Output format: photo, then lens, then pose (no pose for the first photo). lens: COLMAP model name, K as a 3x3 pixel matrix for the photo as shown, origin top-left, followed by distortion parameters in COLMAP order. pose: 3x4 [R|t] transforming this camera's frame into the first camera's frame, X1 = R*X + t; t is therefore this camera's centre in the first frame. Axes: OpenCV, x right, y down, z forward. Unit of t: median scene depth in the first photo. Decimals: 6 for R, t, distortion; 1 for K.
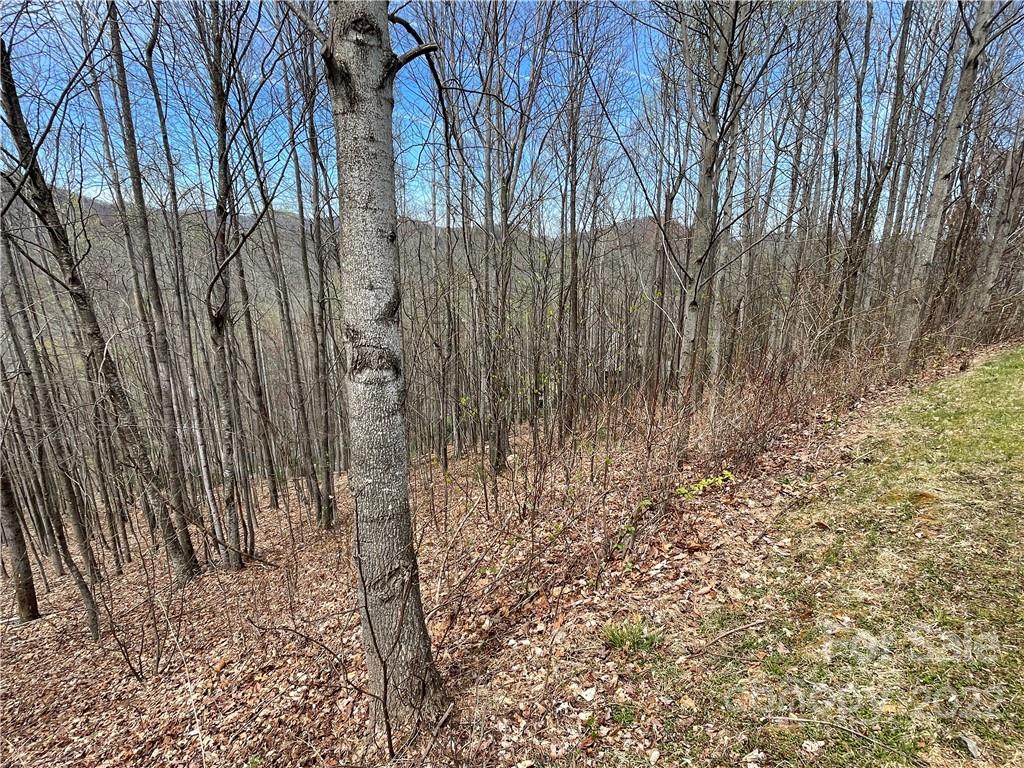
lens RADIAL K [[519.1, 0, 510.5], [0, 519.1, 385.7], [0, 0, 1]] dist [-0.023223, 0.007044]
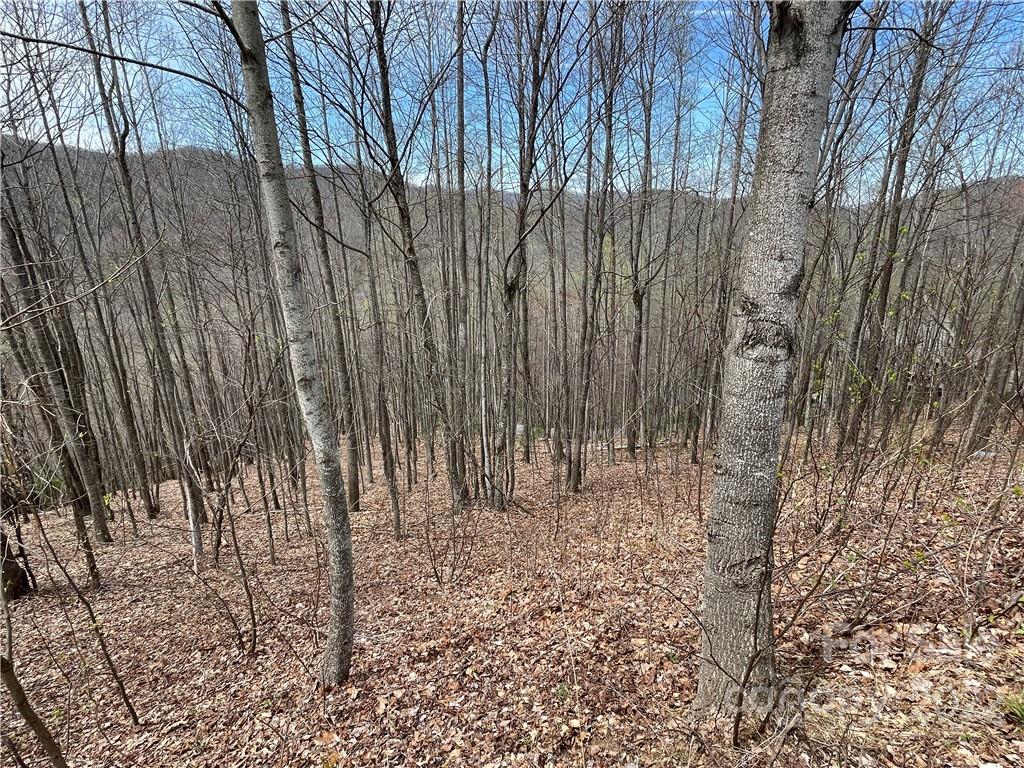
lens RADIAL K [[519.1, 0, 506.9], [0, 519.1, 385.8], [0, 0, 1]] dist [-0.023223, 0.007044]
pose [[0.888644, 0.127515, -0.440512, -0.178979], [-0.107989, 0.991738, 0.069233, 0.017472], [0.445701, -0.013953, 0.895073, -0.035461]]
